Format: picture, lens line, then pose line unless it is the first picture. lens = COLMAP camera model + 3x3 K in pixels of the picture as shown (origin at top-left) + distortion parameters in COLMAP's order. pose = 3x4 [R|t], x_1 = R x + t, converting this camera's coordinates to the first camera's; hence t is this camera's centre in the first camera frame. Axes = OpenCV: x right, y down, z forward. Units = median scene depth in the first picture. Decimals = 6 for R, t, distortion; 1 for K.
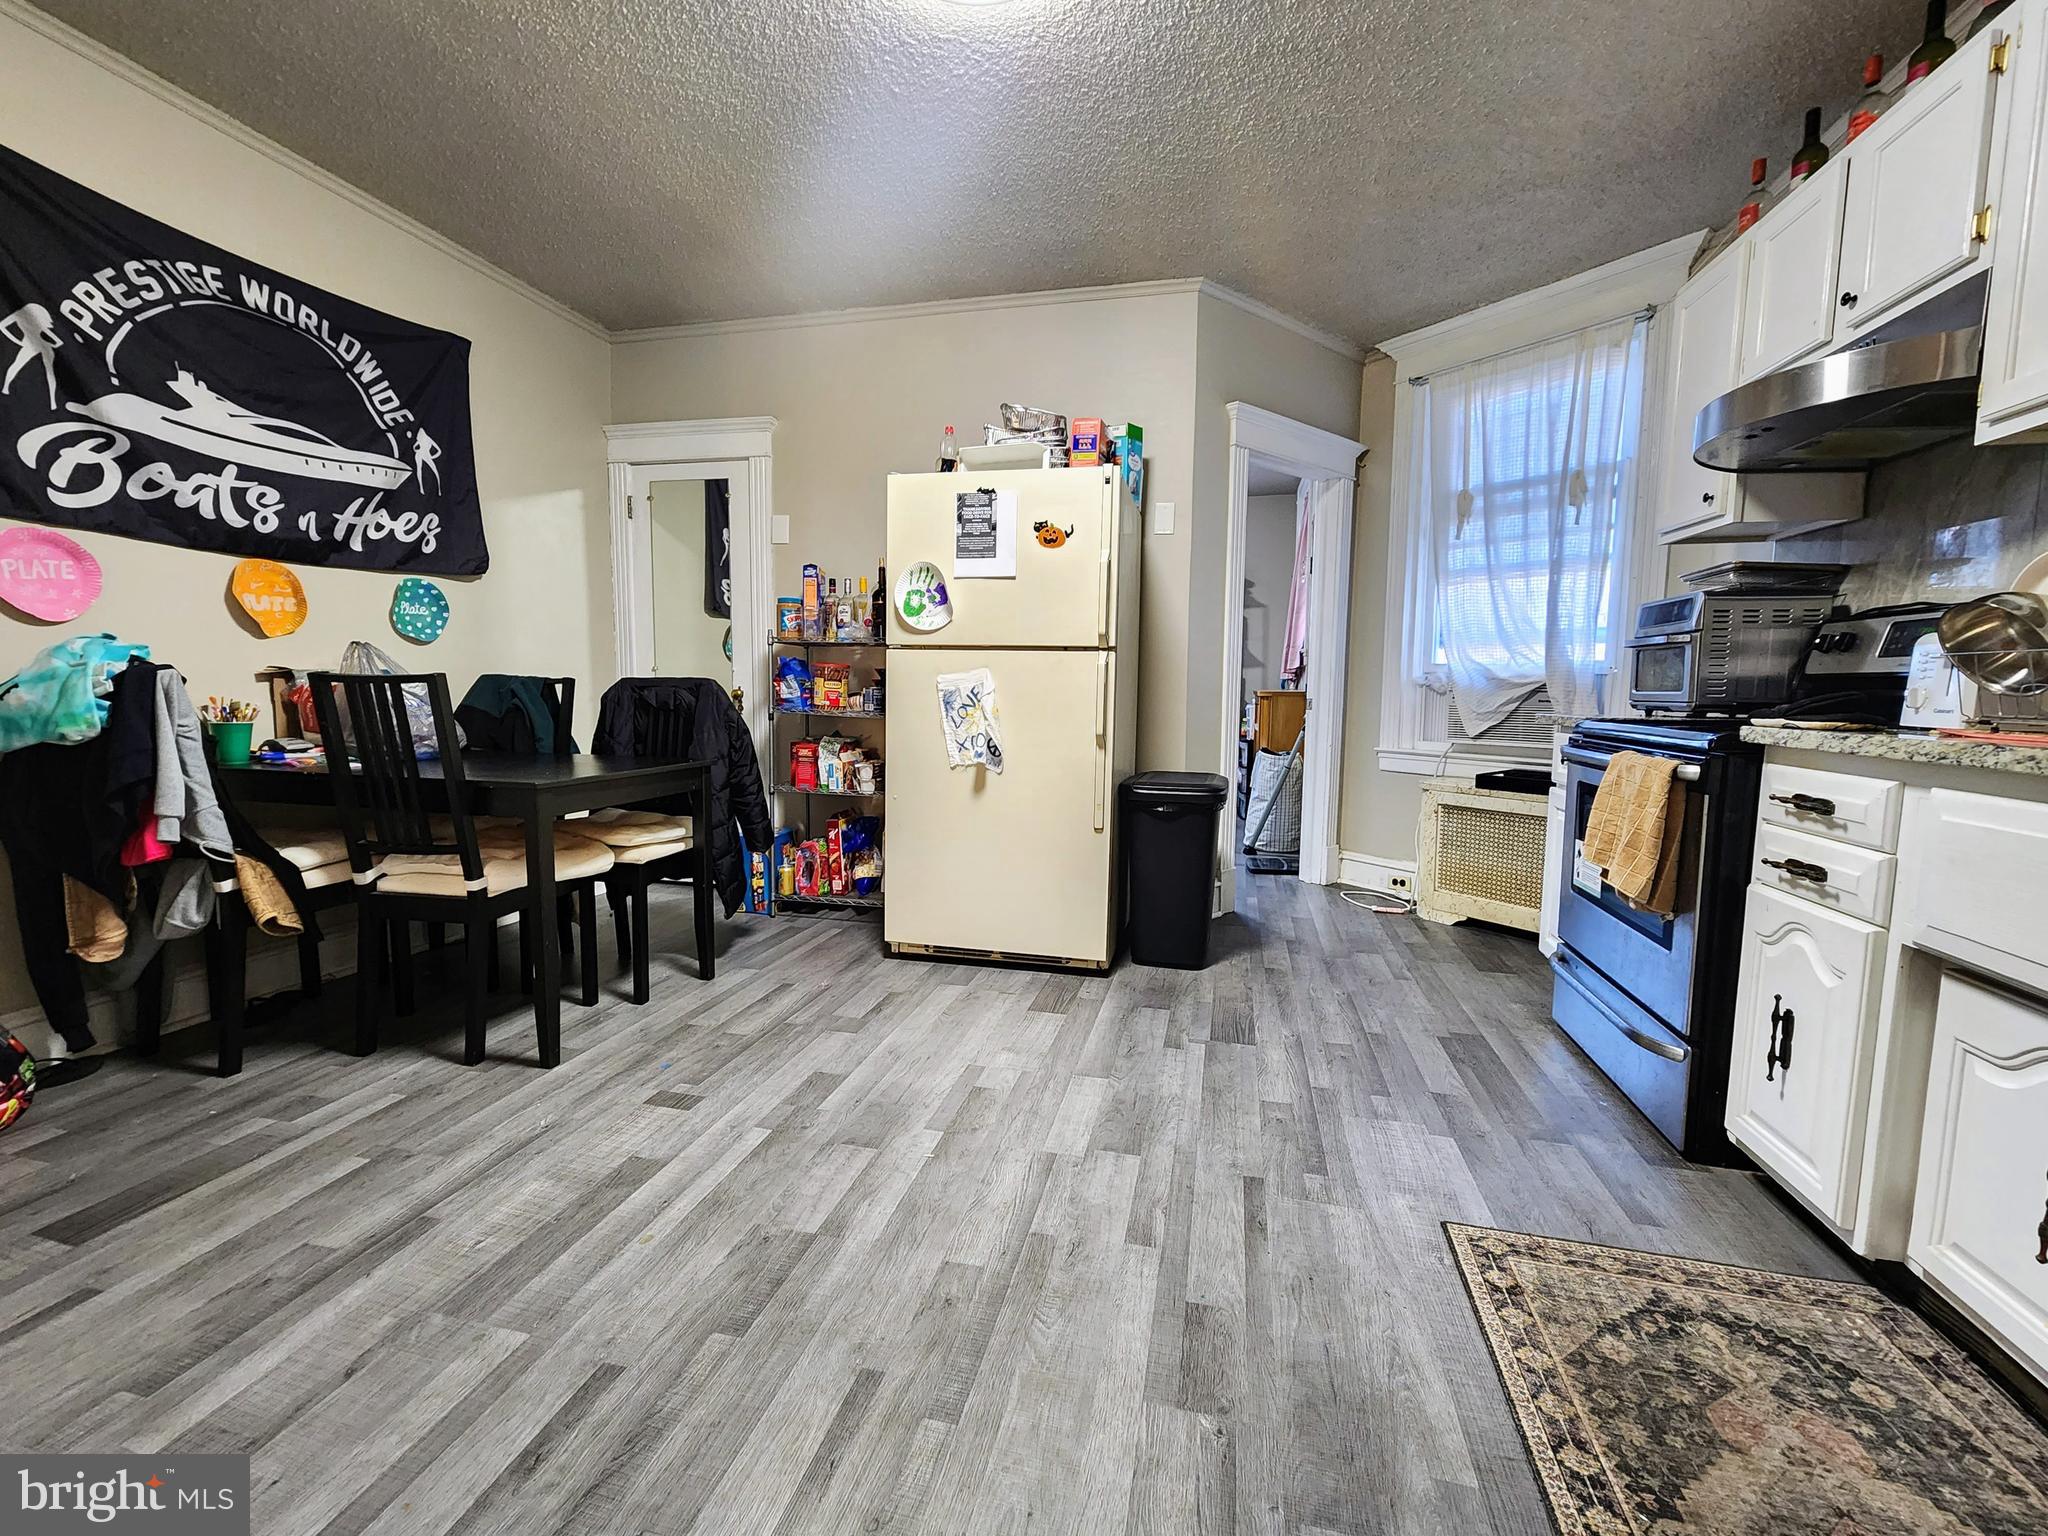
lens RADIAL K [[840.7, 0, 1031.6], [0, 840.7, 771.2], [0, 0, 1]] dist [0.003782, -0.003624]
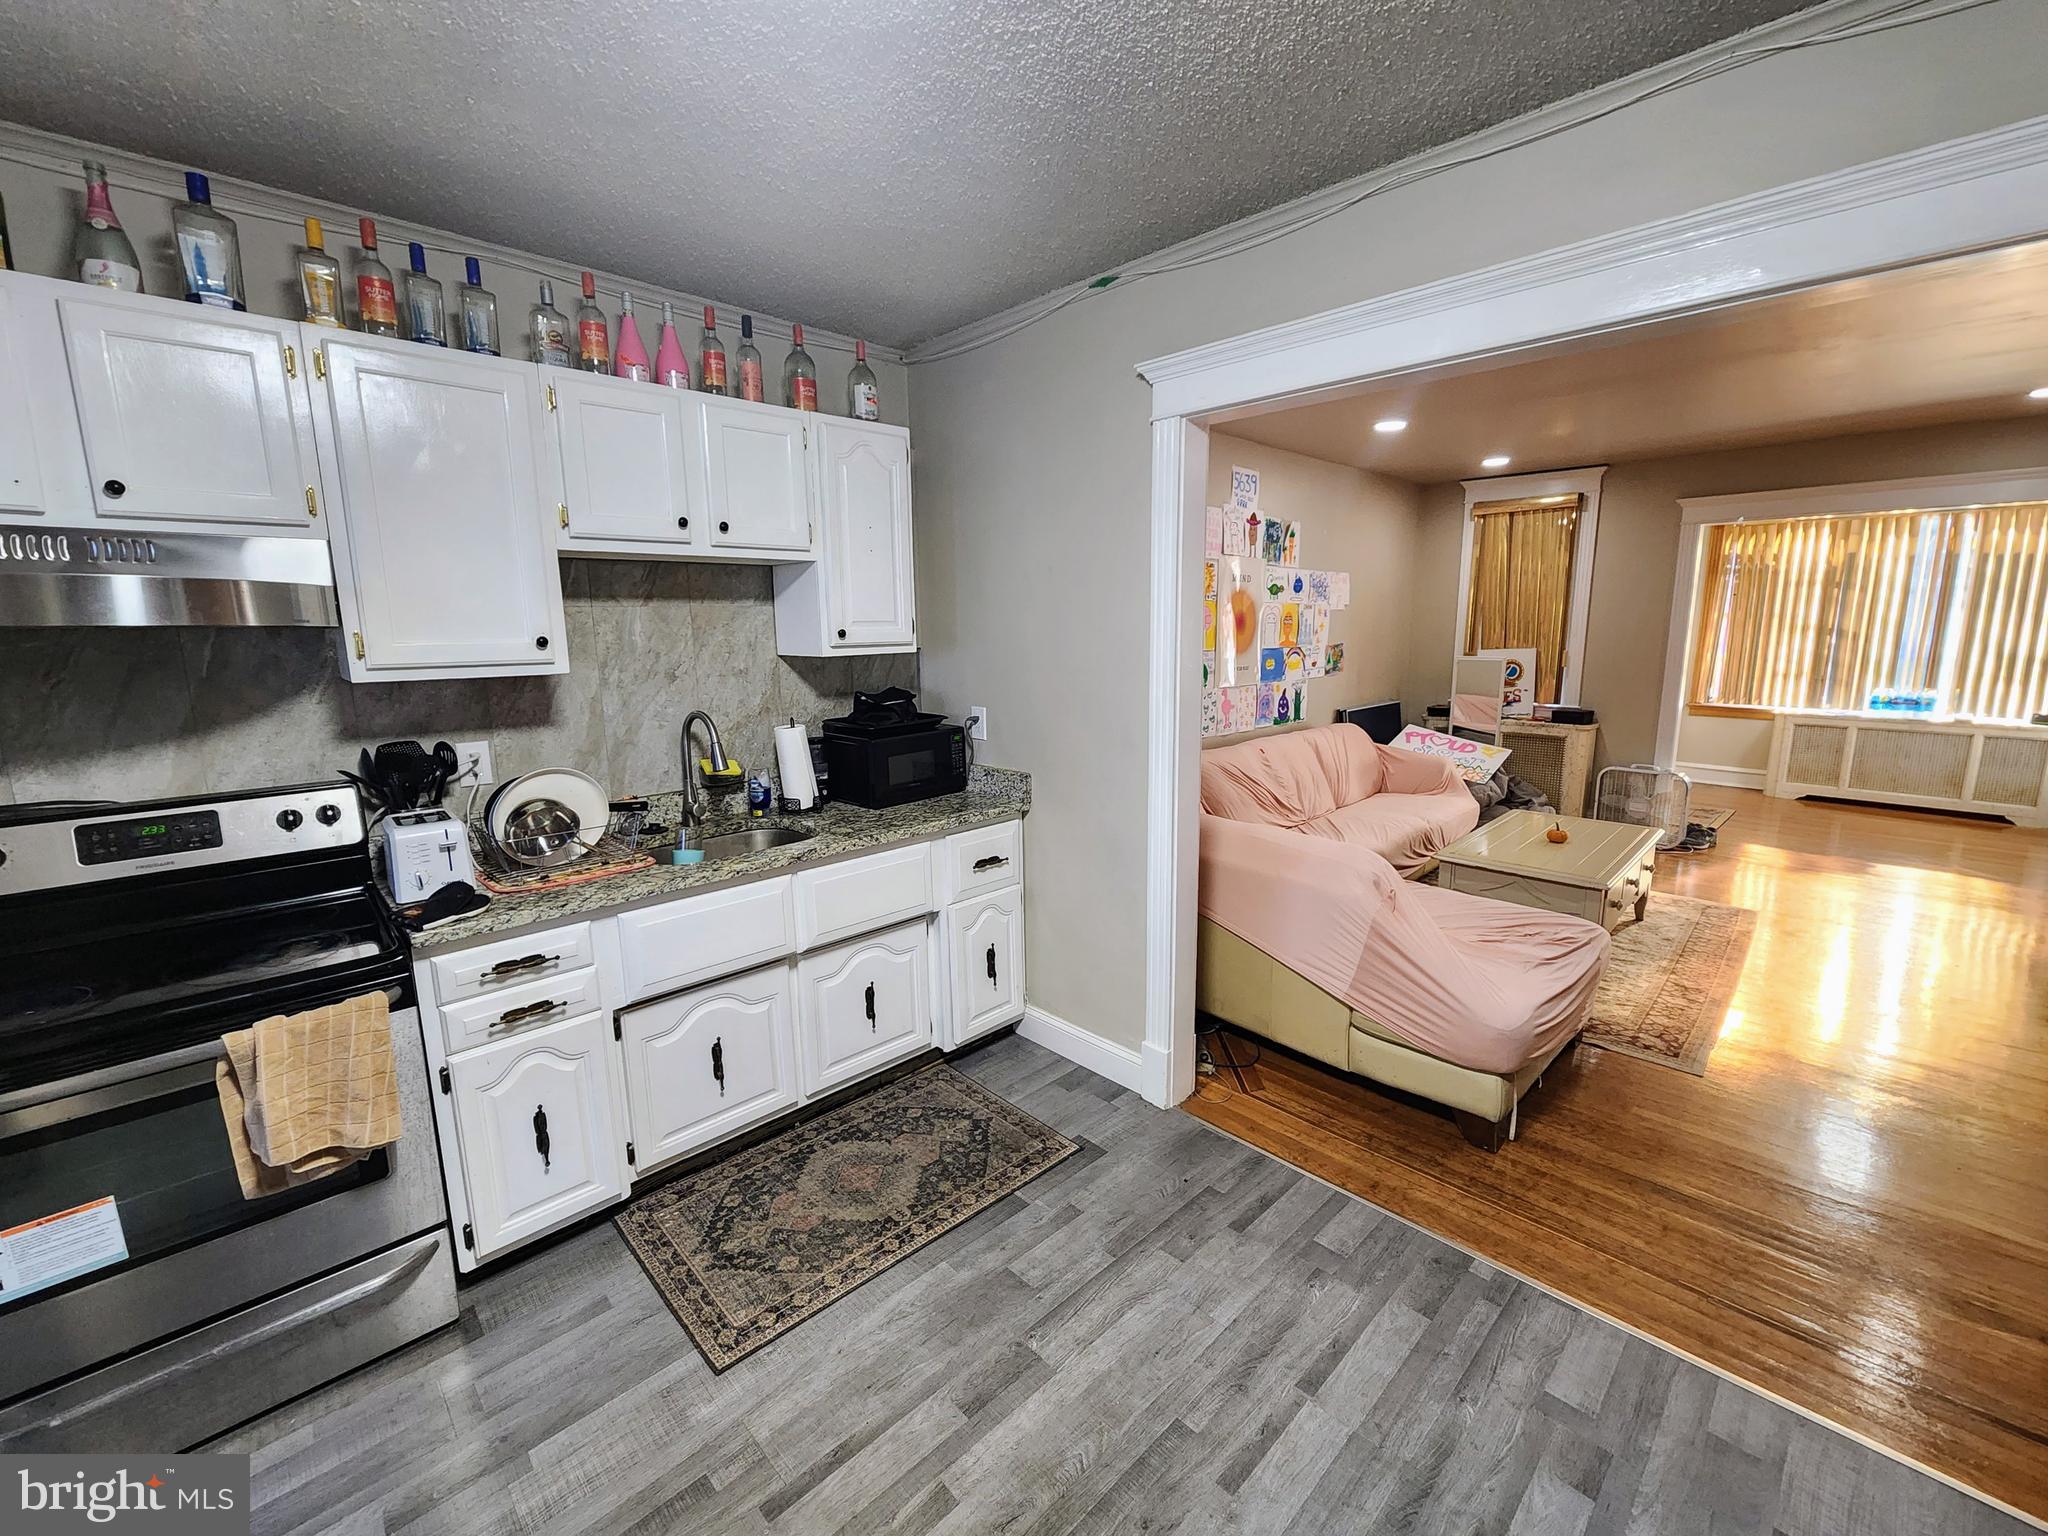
lens RADIAL K [[840.7, 0, 1033.5], [0, 840.7, 761.5], [0, 0, 1]] dist [0.003782, -0.003624]
pose [[-0.843115, -0.092845, 0.529657, -0.221132], [0.054065, 0.965354, 0.255281, -0.294583], [-0.535008, 0.243867, -0.808885, 0.819366]]
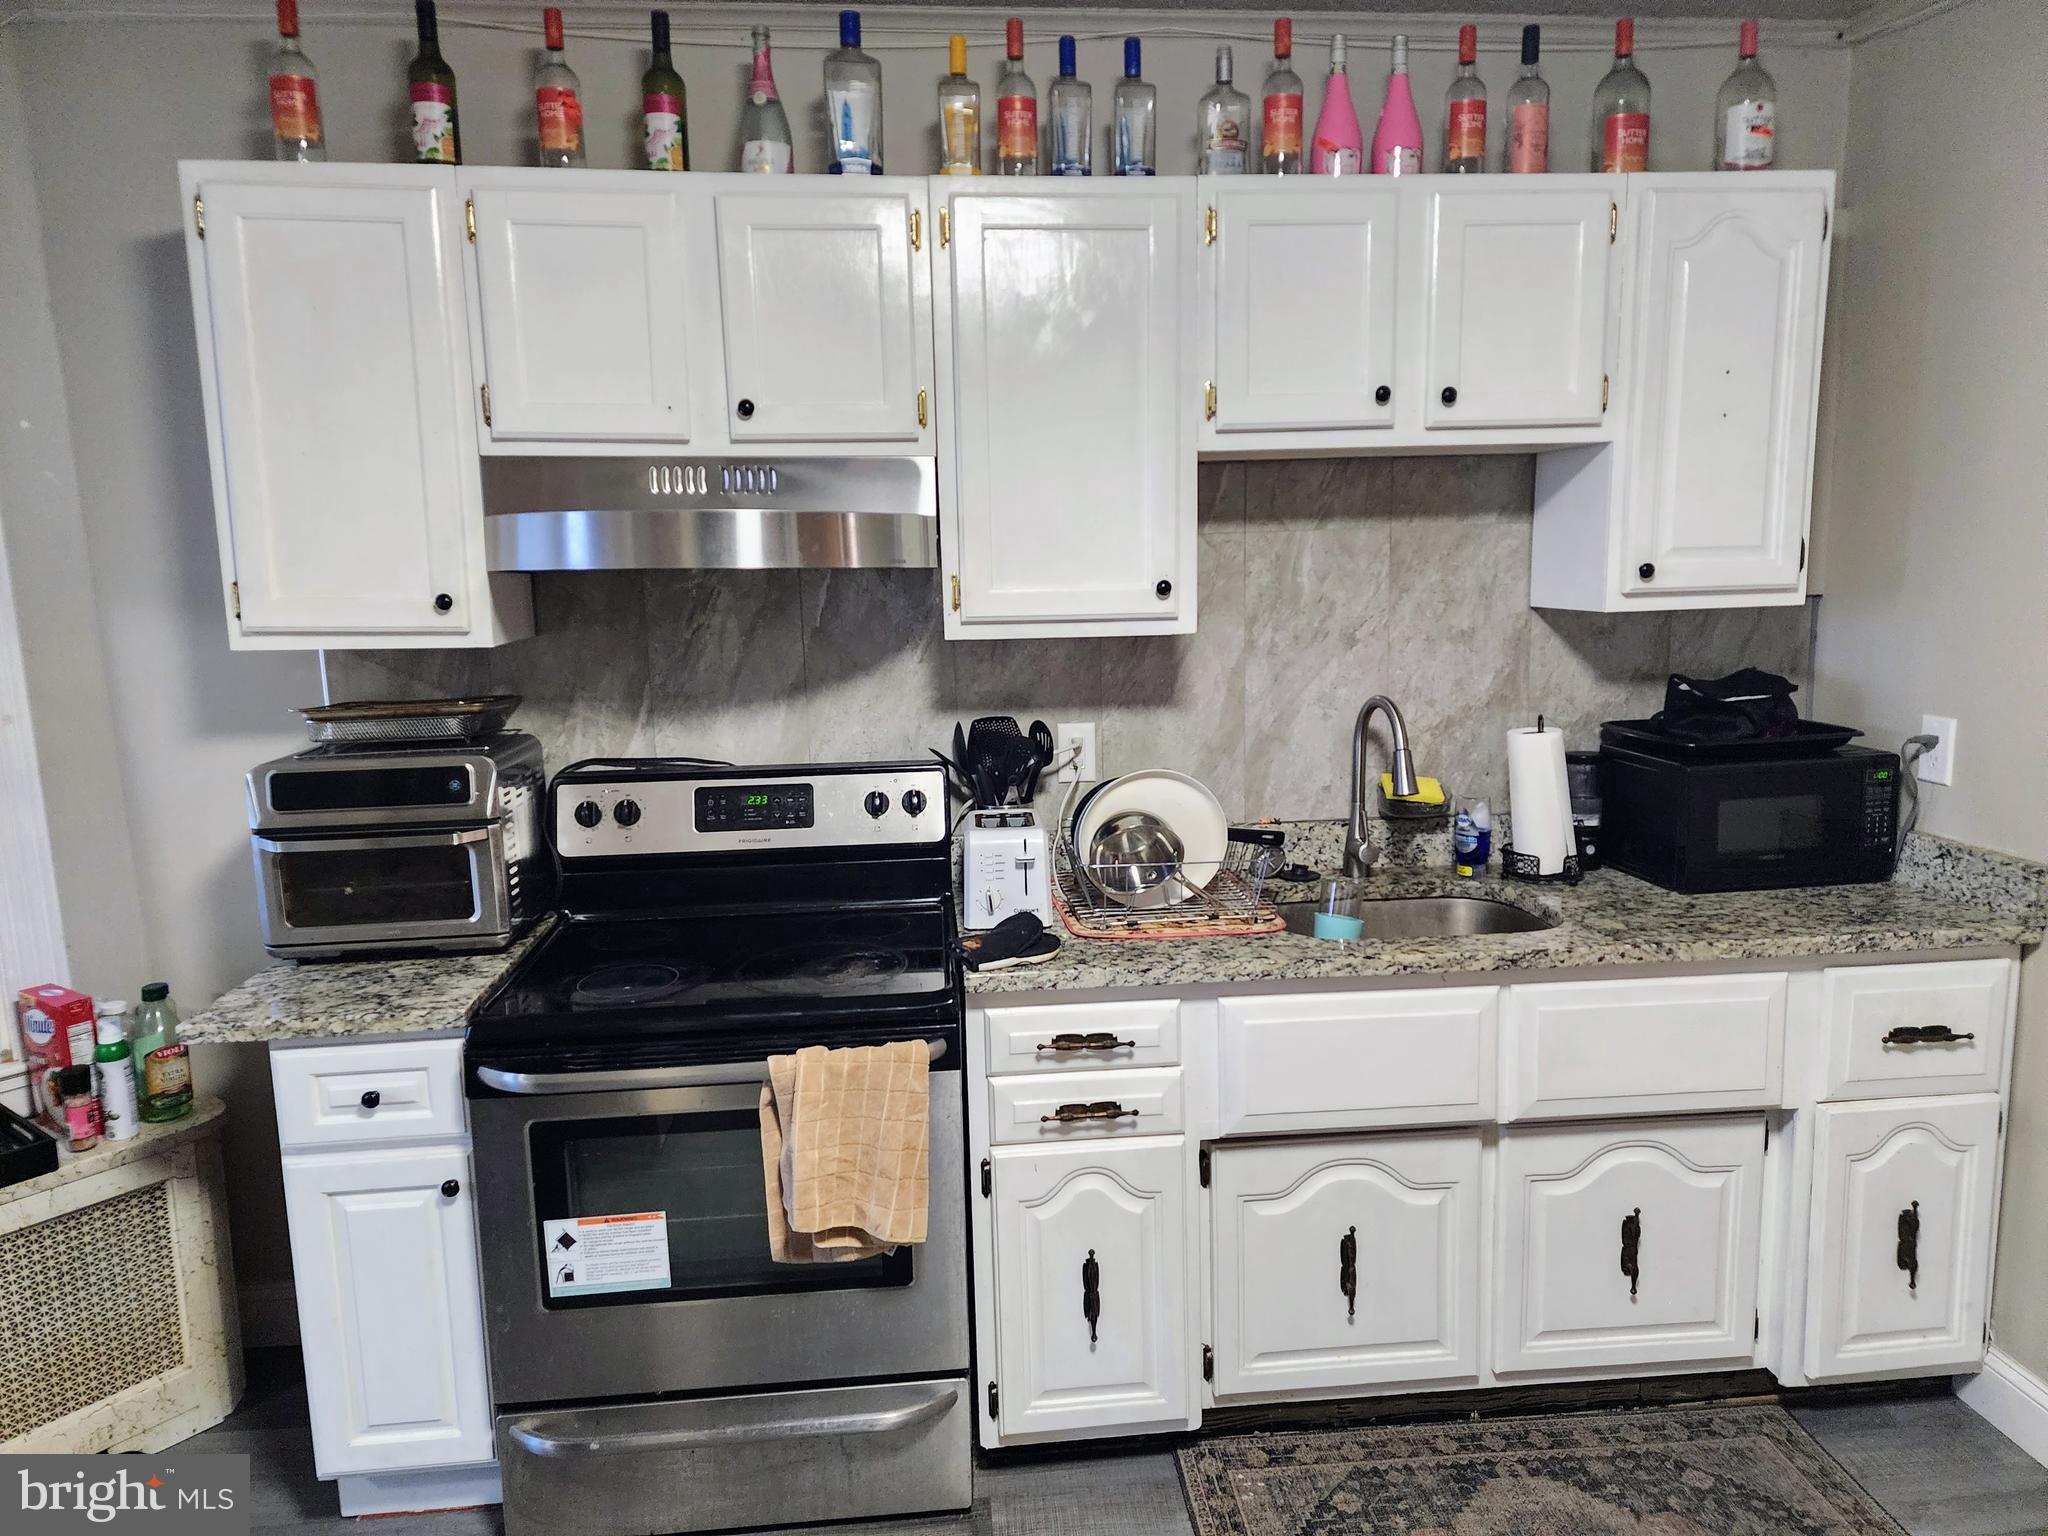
lens RADIAL K [[1365.5, 0, 1013.9], [0, 1365.5, 772.4], [0, 0, 1]] dist [0.071597, -0.055256]
pose [[-0.325108, -0.150524, 0.933620, -0.220006], [0.111392, 0.974283, 0.195869, -0.293511], [-0.939093, 0.167676, -0.299980, 0.778037]]
